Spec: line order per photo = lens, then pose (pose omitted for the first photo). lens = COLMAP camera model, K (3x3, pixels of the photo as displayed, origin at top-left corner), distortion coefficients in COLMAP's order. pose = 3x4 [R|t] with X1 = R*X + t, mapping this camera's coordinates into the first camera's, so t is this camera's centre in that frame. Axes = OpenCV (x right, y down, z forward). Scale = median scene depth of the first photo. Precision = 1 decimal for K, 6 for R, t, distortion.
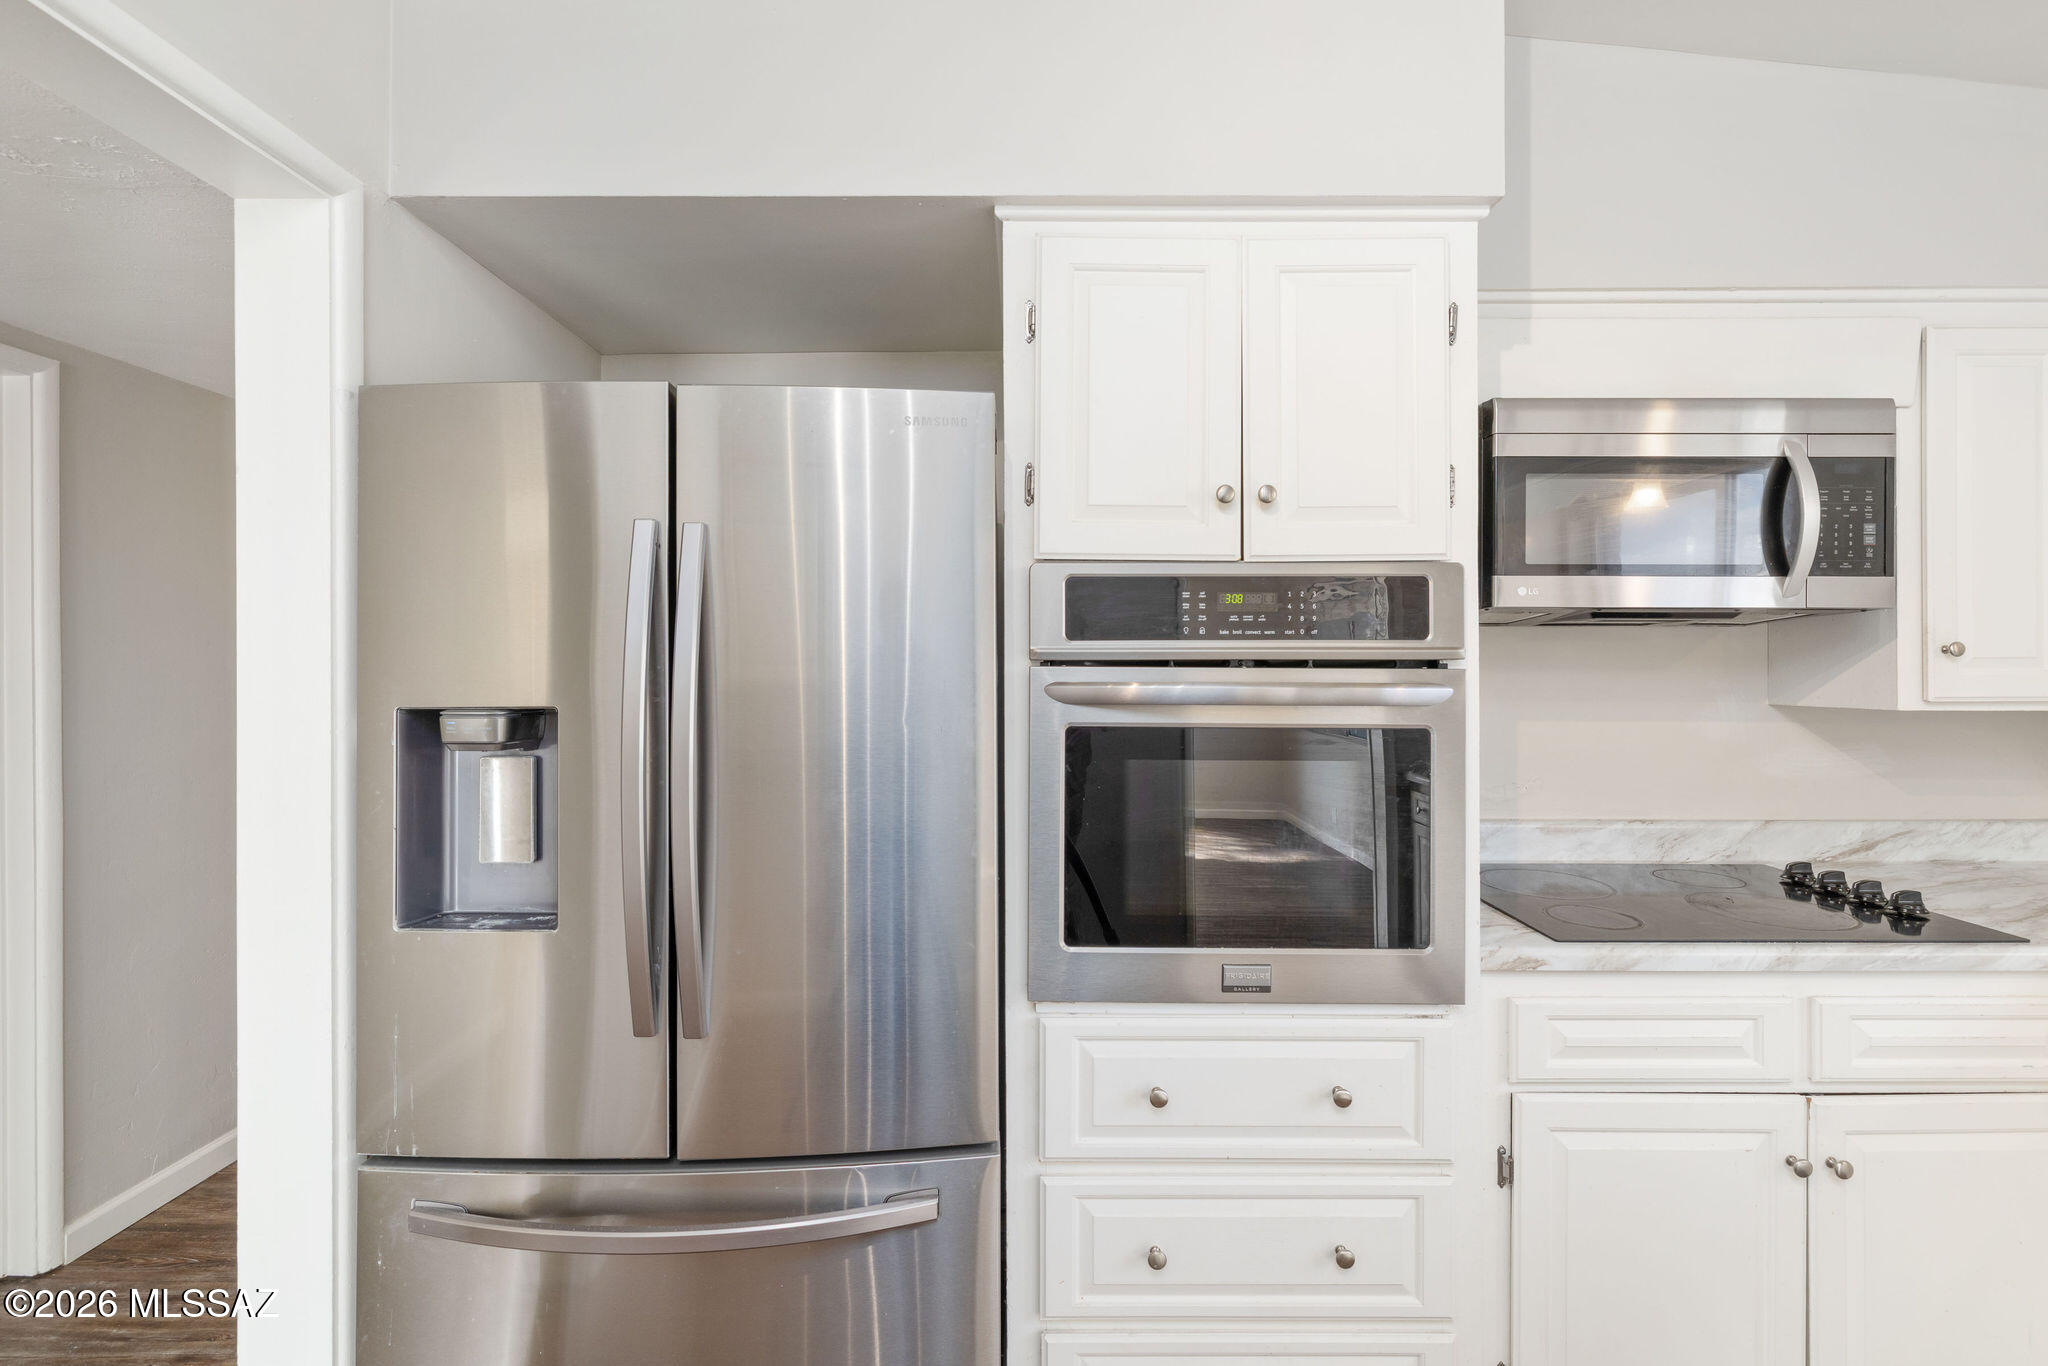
lens RADIAL K [[938.5, 0, 1037.9], [0, 938.5, 663.1], [0, 0, 1]] dist [-0.003741, 0.002010]
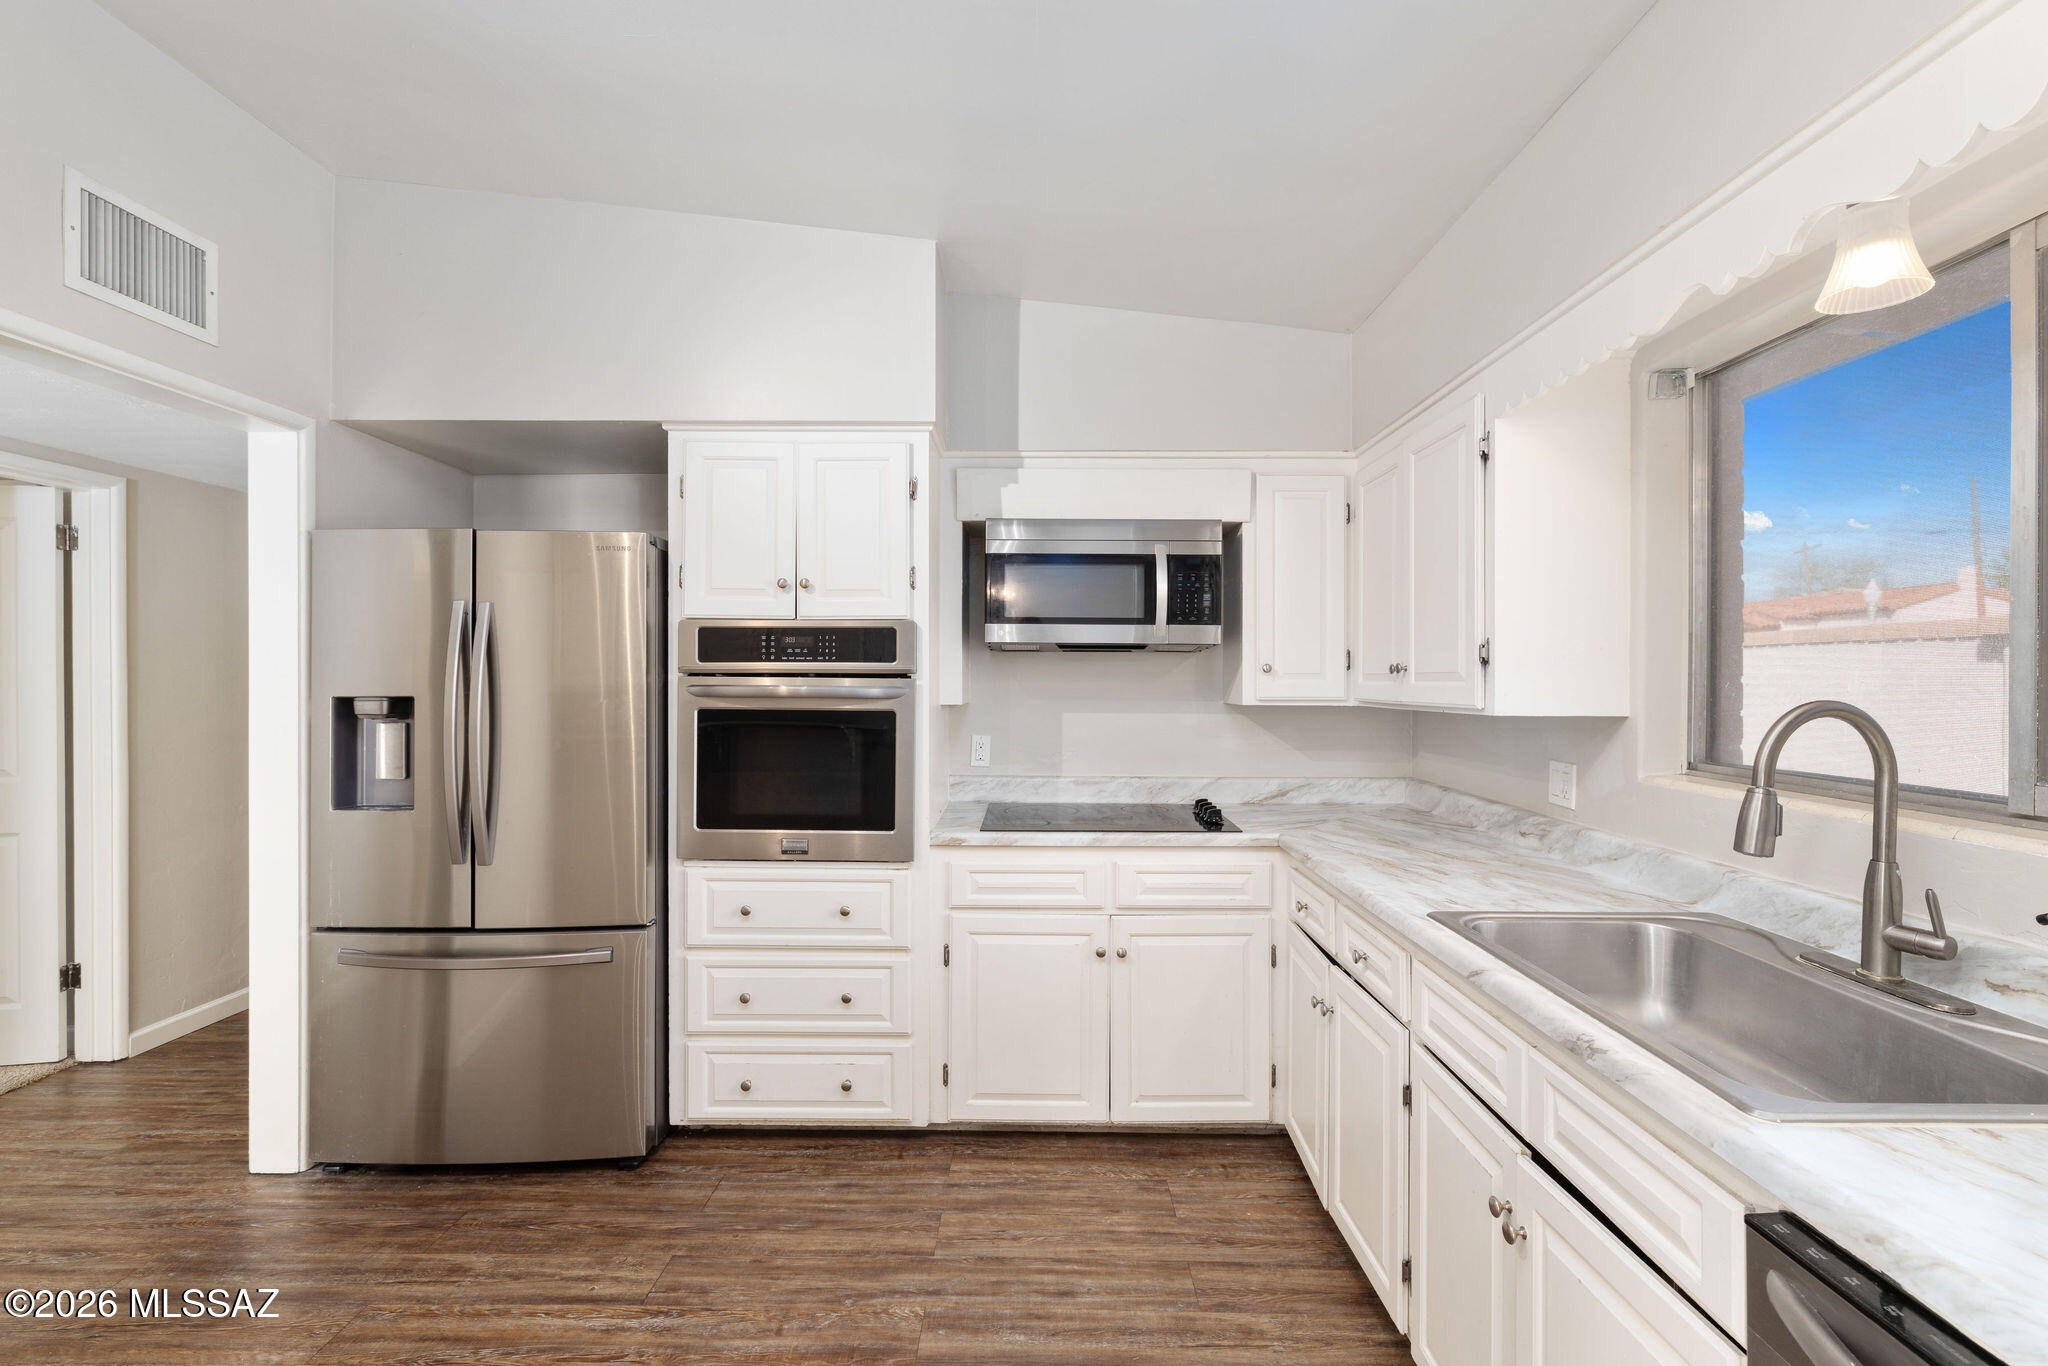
lens RADIAL K [[938.5, 0, 1022.4], [0, 938.5, 679.1], [0, 0, 1]] dist [-0.003741, 0.002010]
pose [[0.999959, 0.003475, -0.008355, 0.583252], [-0.003437, 0.999984, 0.004500, -0.001257], [0.008371, -0.004471, 0.999955, -0.710118]]
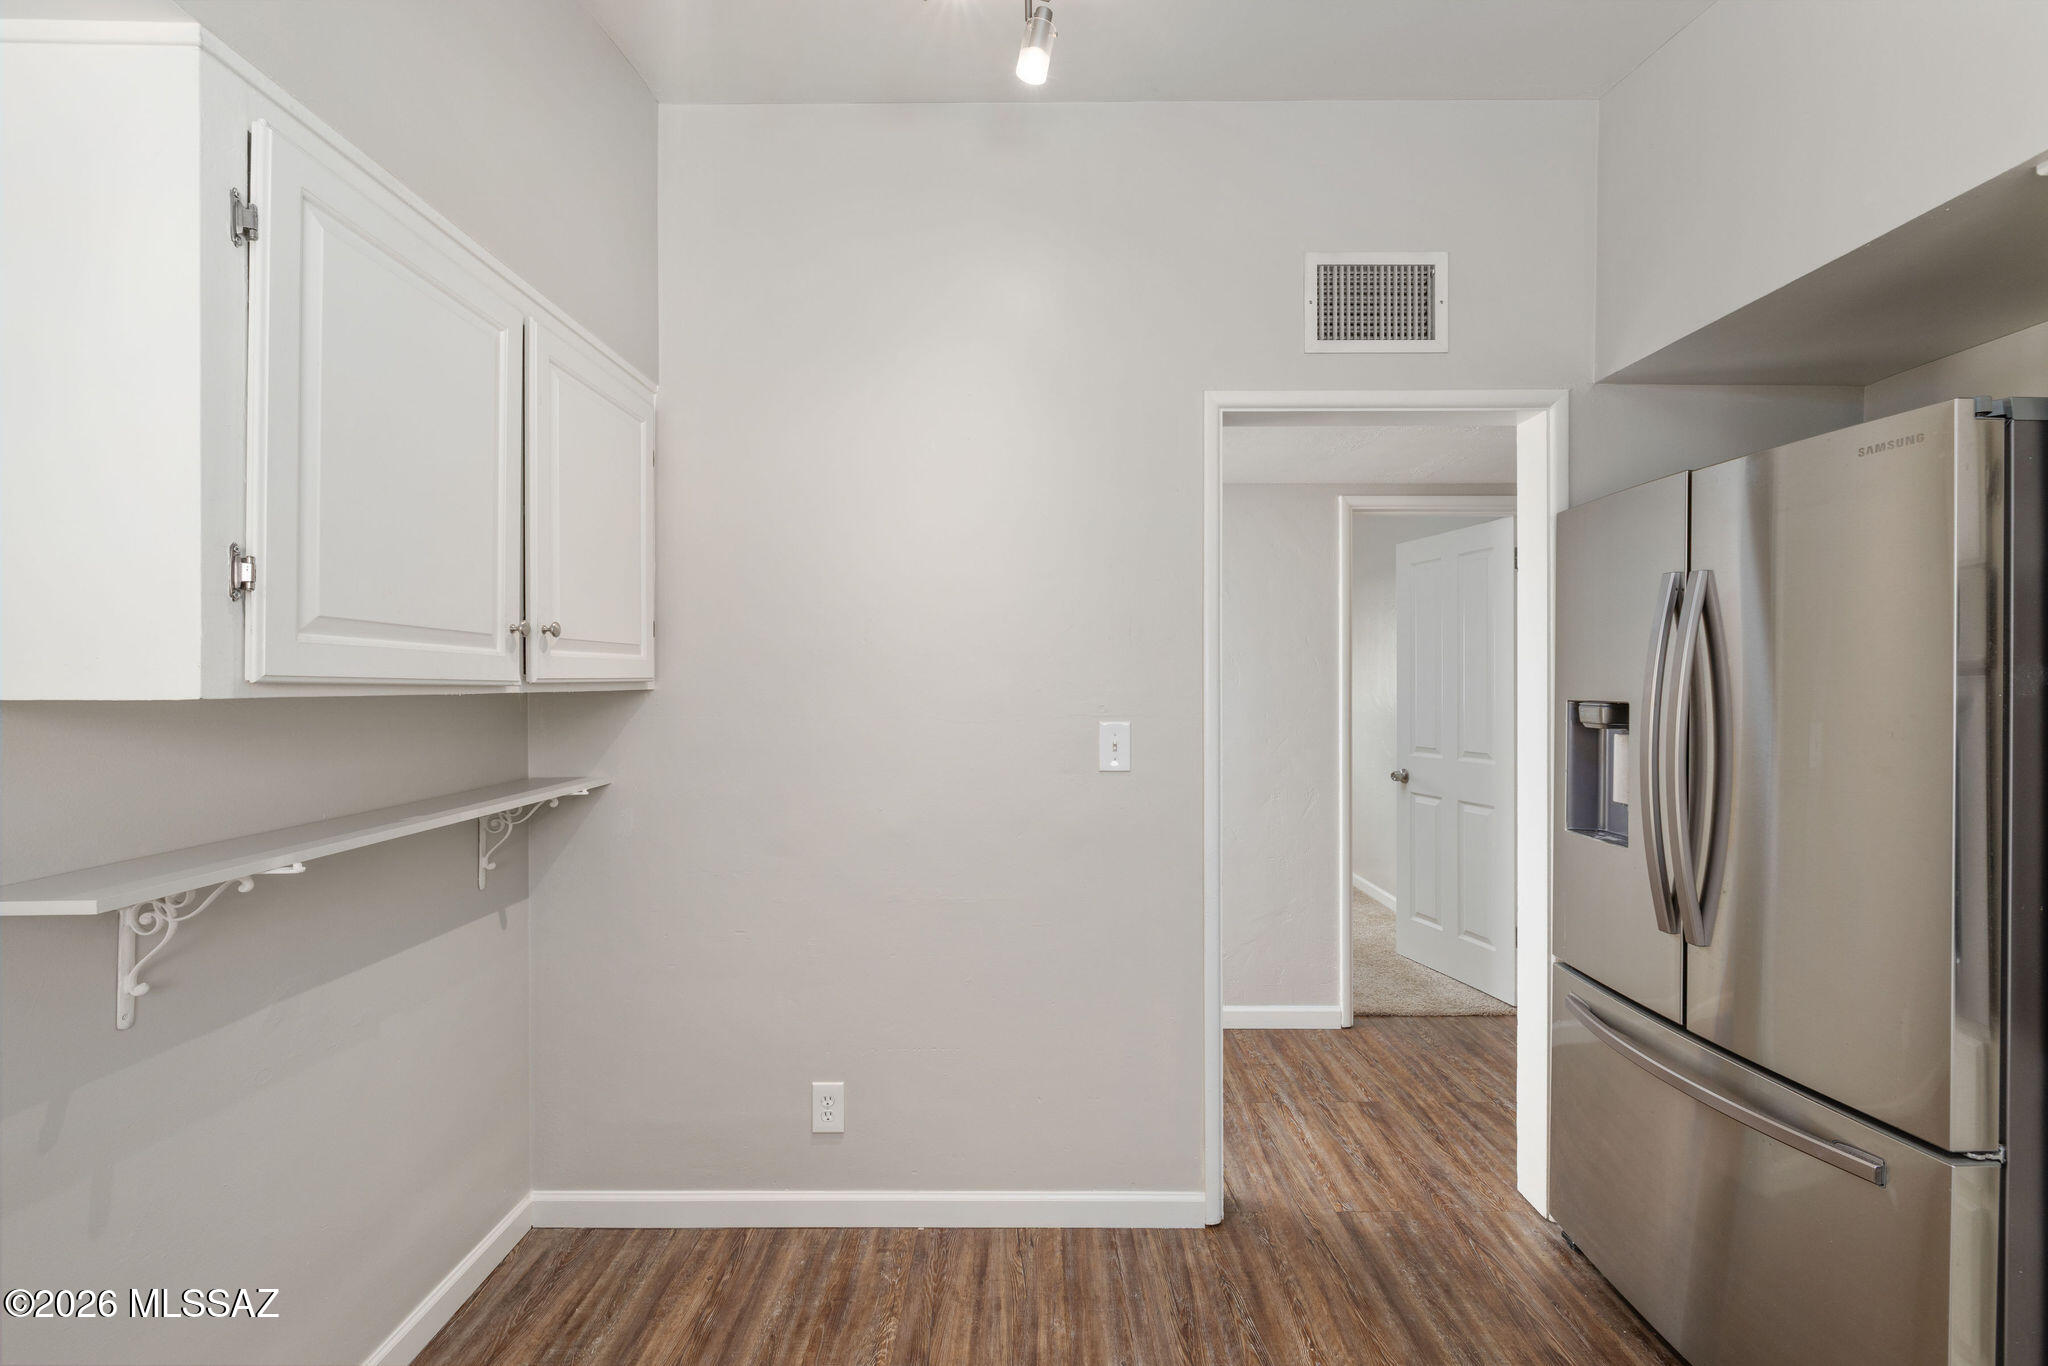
lens RADIAL K [[888.8, 0, 1027.5], [0, 888.8, 675.7], [0, 0, 1]] dist [-0.004838, 0.002025]
pose [[0.004256, 0.000592, -0.999991, 0.708419], [0.005264, 0.999986, 0.000614, -0.001535], [0.999977, -0.005266, 0.004252, 0.013044]]
